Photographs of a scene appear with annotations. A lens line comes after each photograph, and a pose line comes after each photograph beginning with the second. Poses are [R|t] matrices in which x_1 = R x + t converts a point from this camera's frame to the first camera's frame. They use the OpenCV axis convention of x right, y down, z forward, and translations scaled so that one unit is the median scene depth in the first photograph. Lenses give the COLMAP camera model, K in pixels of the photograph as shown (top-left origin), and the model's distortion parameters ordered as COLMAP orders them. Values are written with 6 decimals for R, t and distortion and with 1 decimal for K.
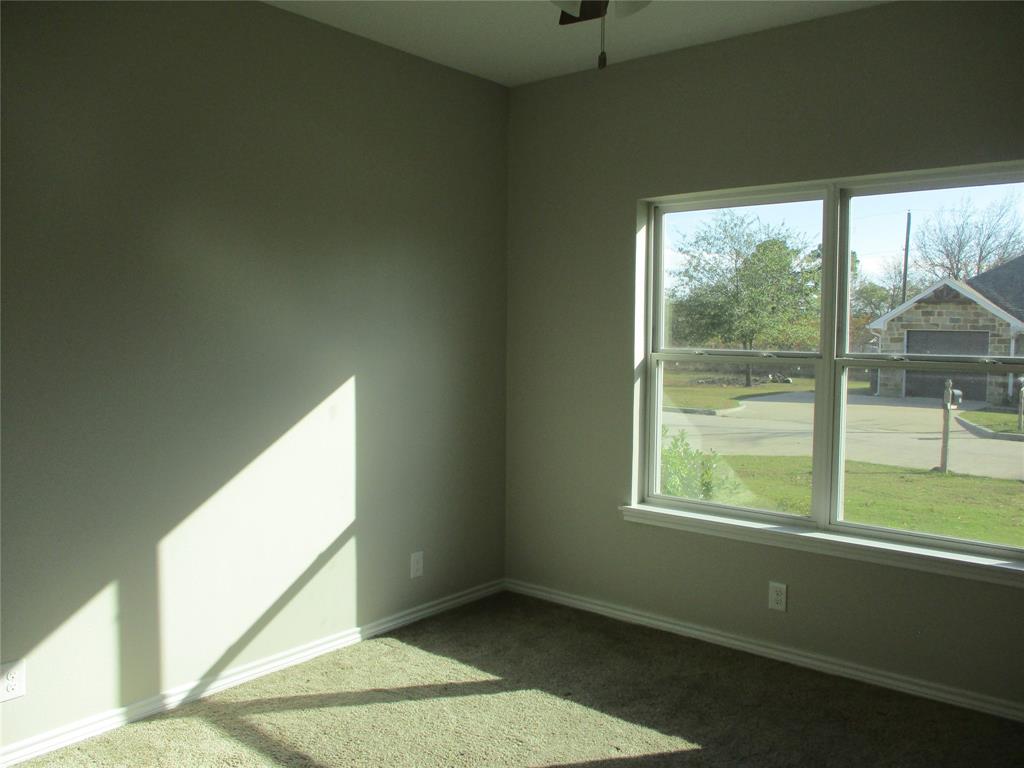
lens RADIAL K [[843.1, 0, 516.0], [0, 843.1, 380.4], [0, 0, 1]] dist [-0.044885, 0.005887]
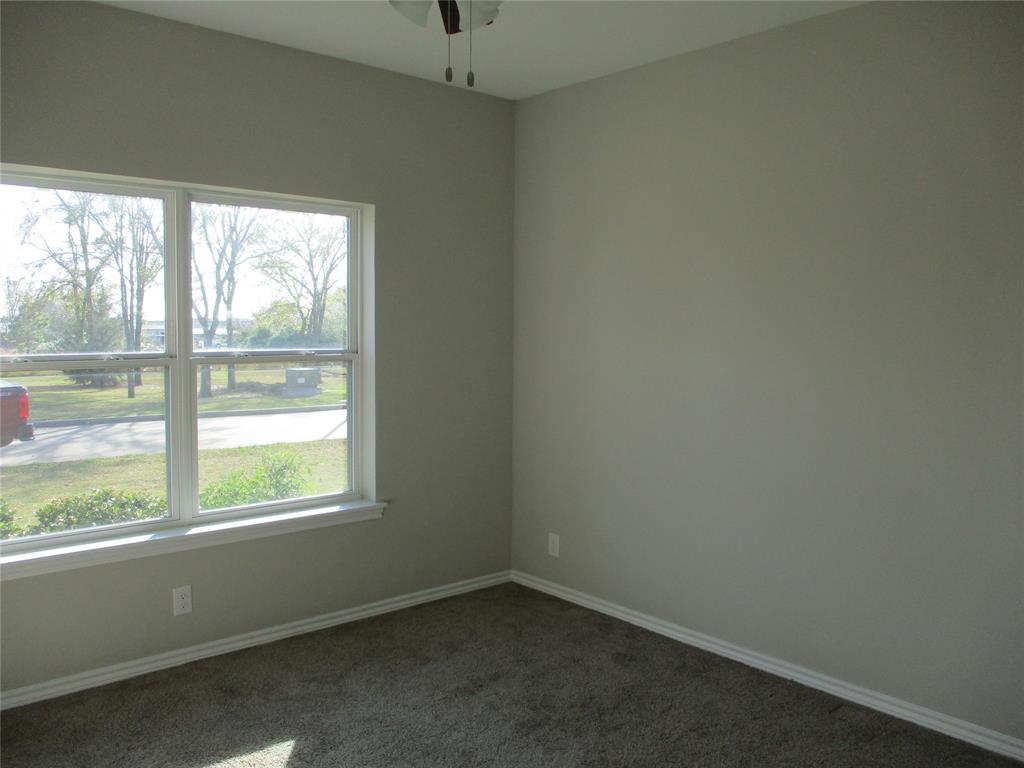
lens RADIAL K [[843.1, 0, 516.0], [0, 843.1, 380.4], [0, 0, 1]] dist [-0.044885, 0.005887]
pose [[0.156435, -0.069806, 0.985218, -0.569328], [0.066294, 0.995992, 0.060043, -0.032583], [-0.985461, 0.055921, 0.160435, 0.437181]]
